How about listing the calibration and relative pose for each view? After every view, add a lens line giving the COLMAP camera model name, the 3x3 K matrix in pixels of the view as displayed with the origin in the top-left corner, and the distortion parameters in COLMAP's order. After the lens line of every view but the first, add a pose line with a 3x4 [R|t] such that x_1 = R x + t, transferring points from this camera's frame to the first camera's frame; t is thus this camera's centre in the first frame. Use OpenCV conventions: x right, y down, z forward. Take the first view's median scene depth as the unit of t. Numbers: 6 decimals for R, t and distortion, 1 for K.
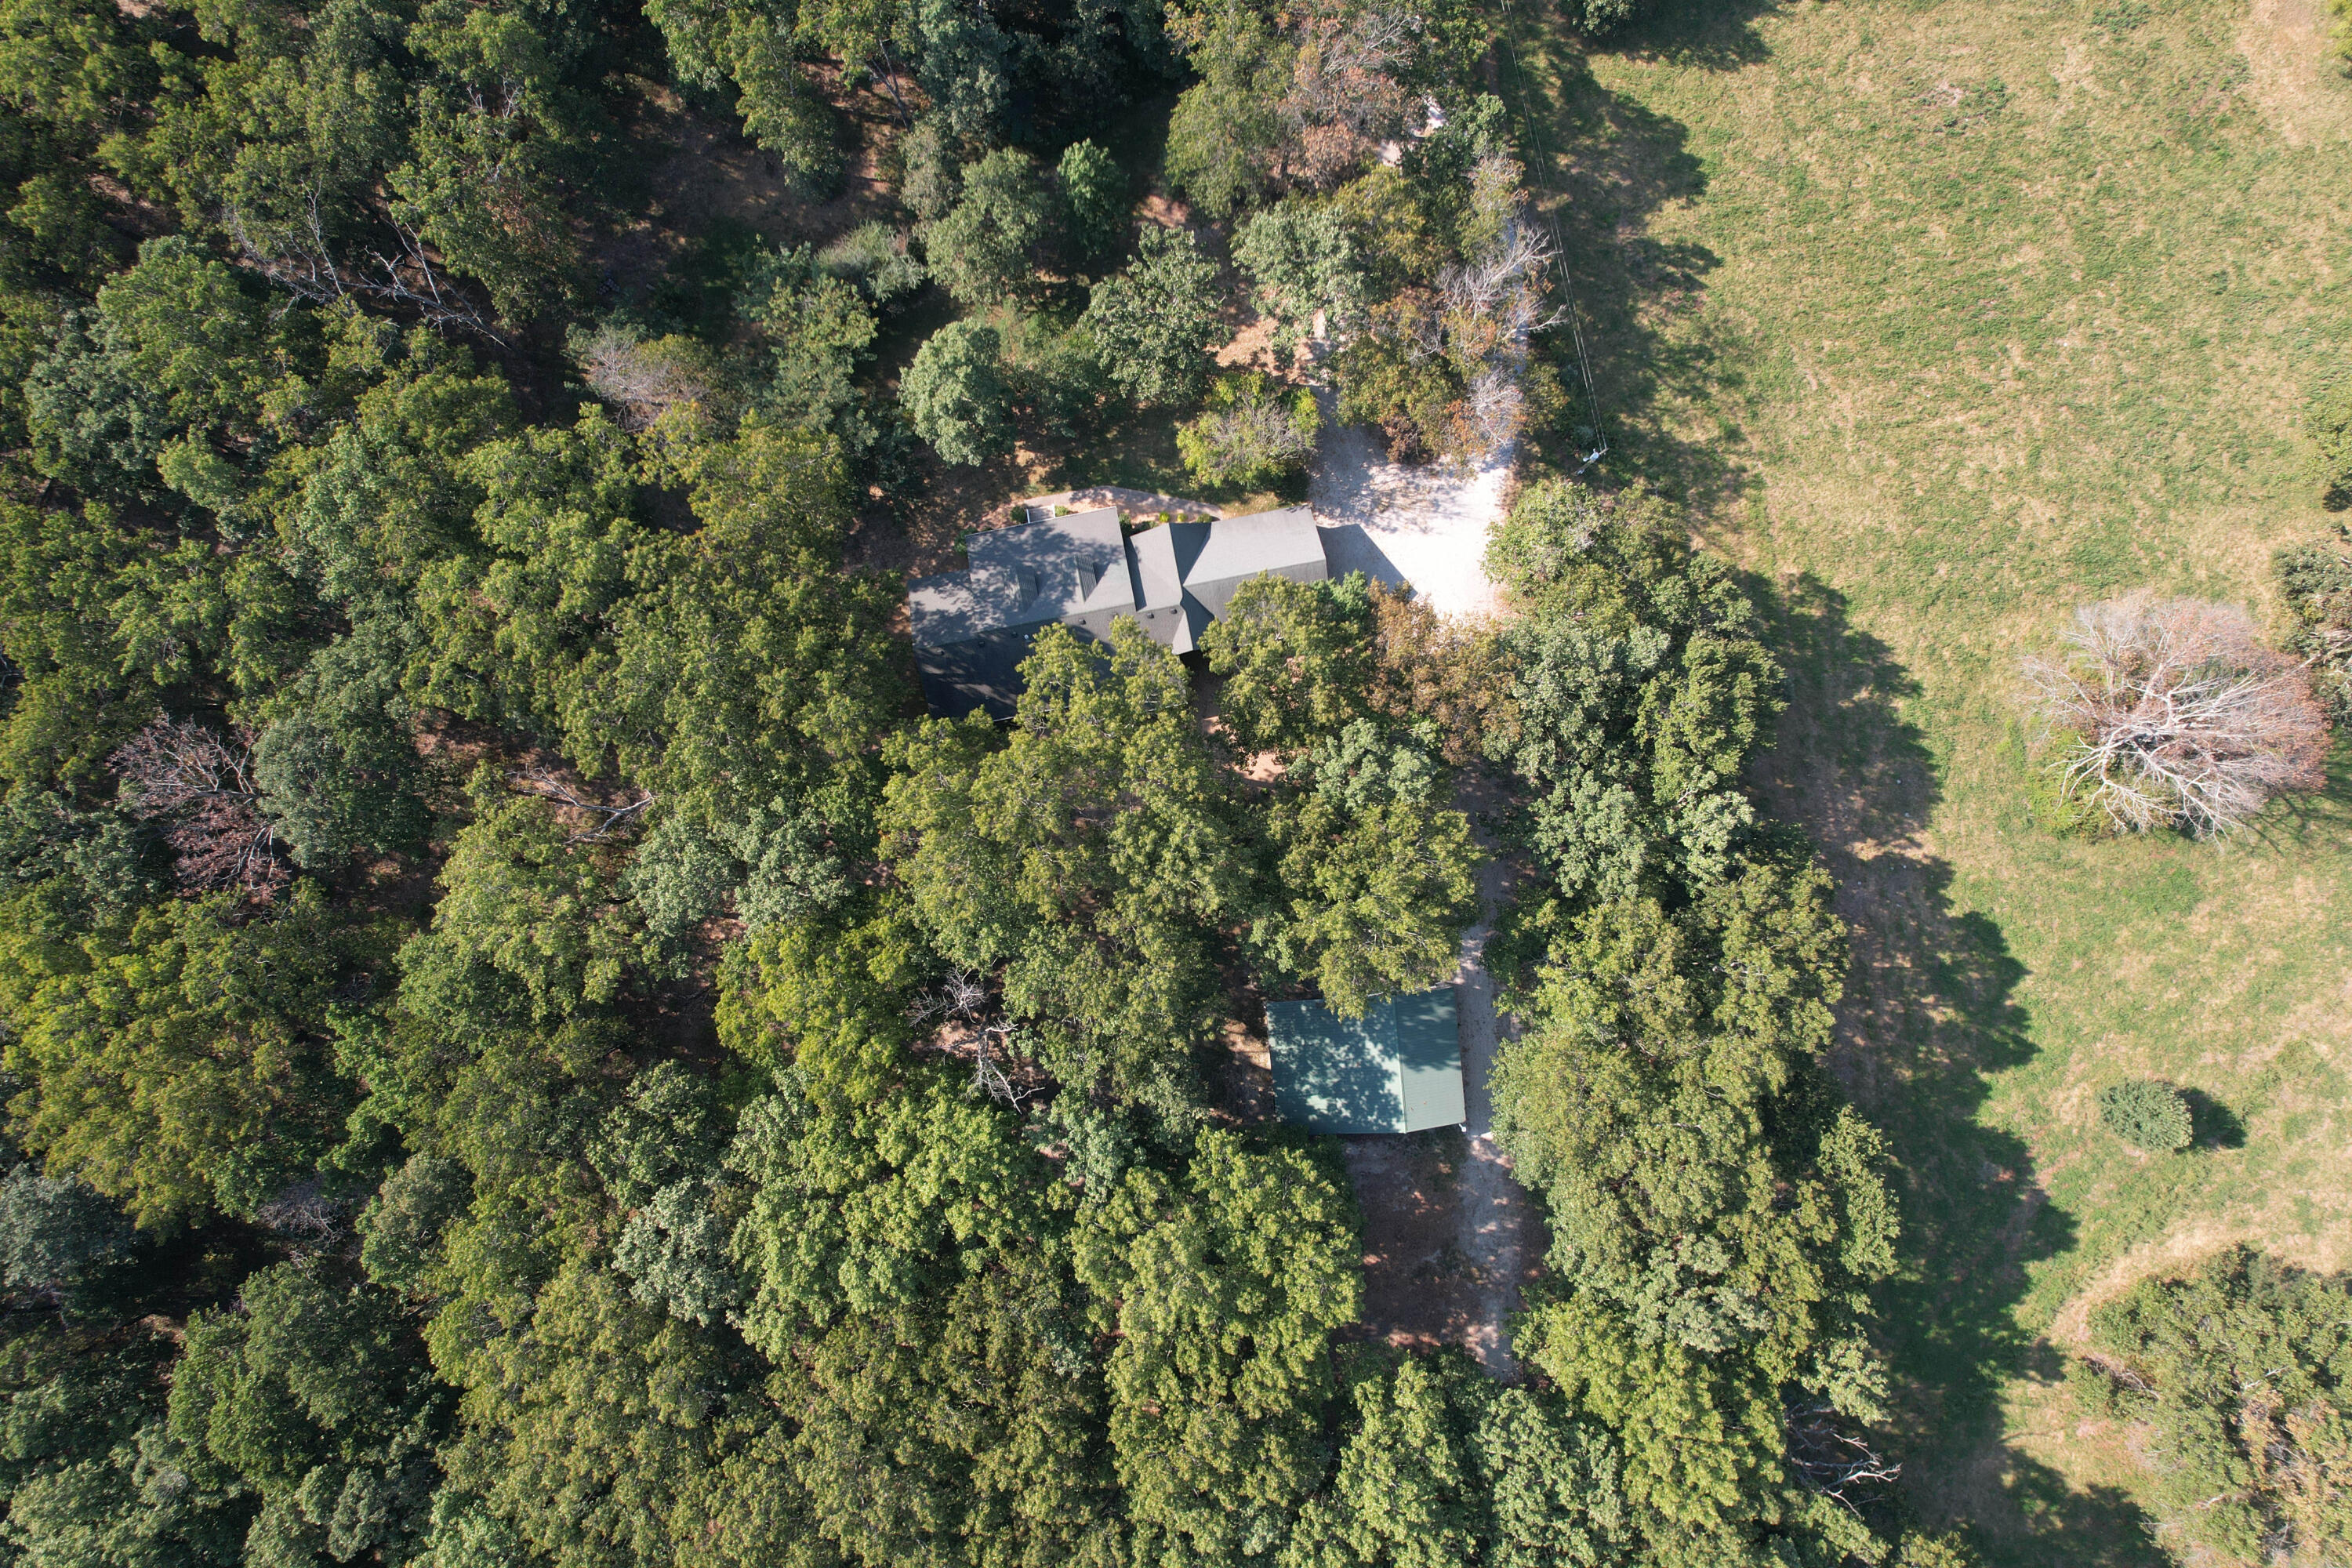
lens RADIAL K [[1514.3, 0, 1182.9], [0, 1514.3, 763.0], [0, 0, 1]] dist [-0.079332, 0.072327]
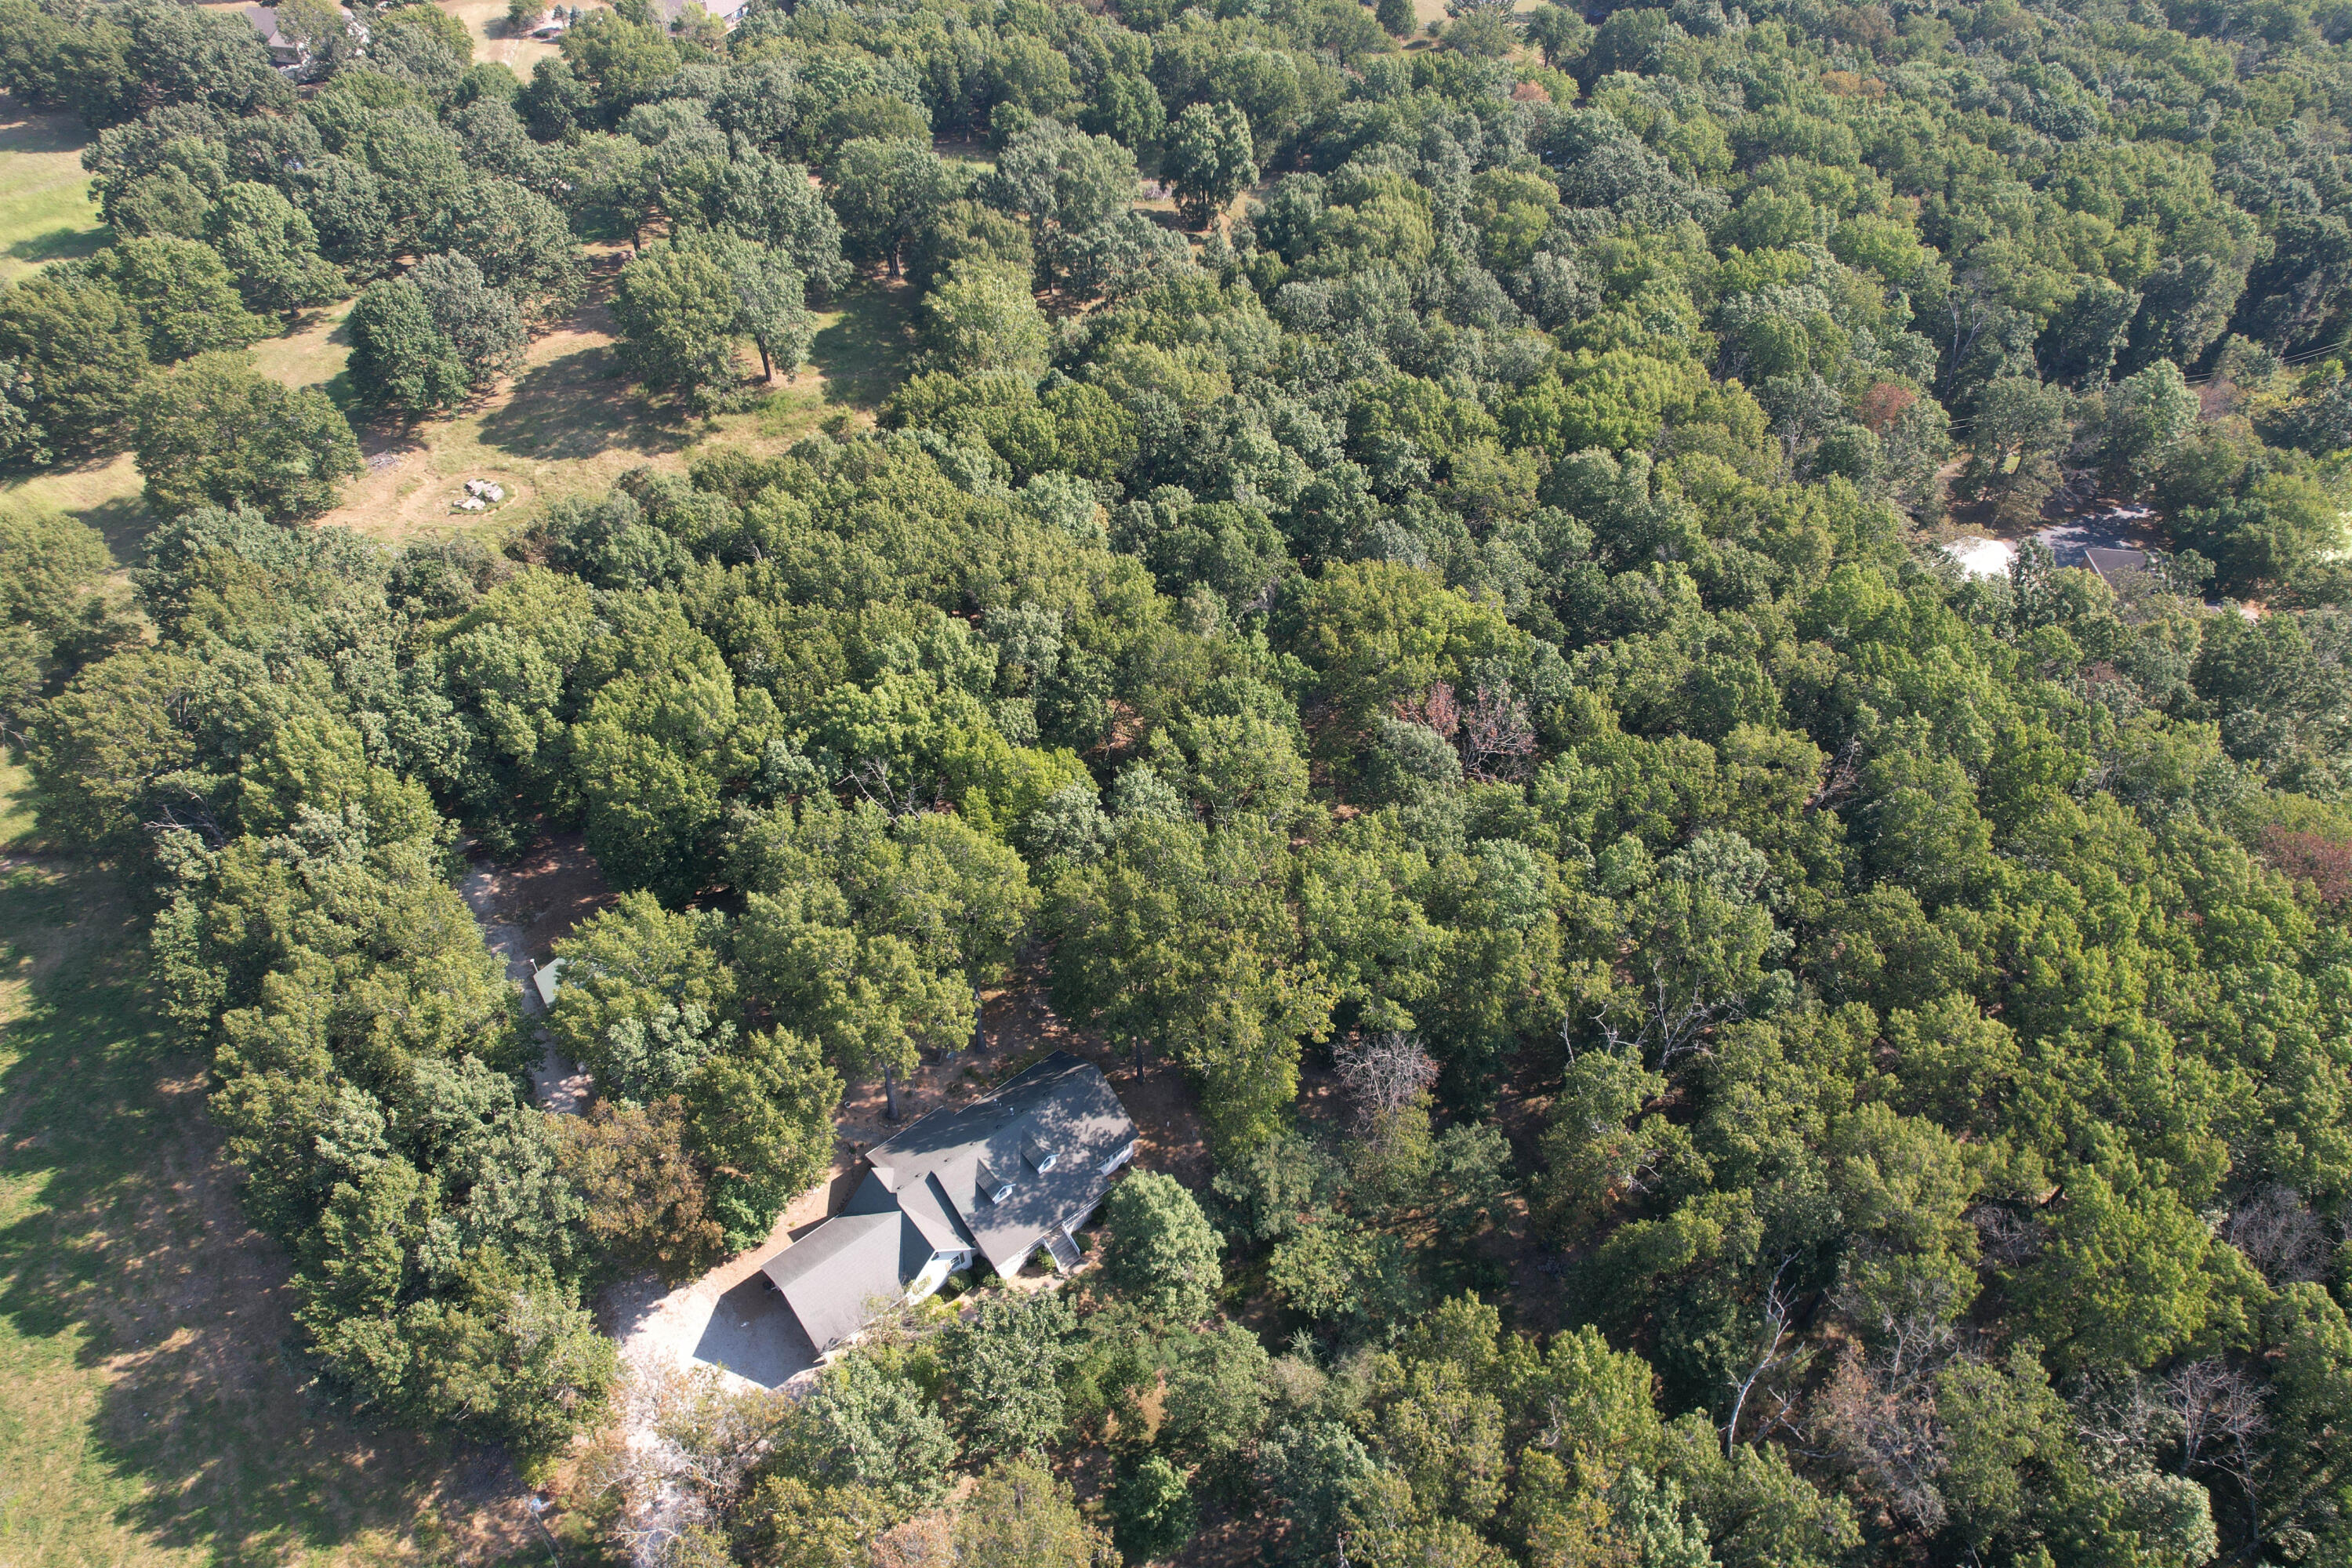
lens RADIAL K [[1514.3, 0, 1182.9], [0, 1514.3, 763.0], [0, 0, 1]] dist [-0.079332, 0.072327]
pose [[-0.874934, 0.320051, -0.363397, 0.125898], [-0.484218, -0.585692, 0.649998, -0.819032], [-0.004806, 0.744669, 0.667417, 0.052737]]
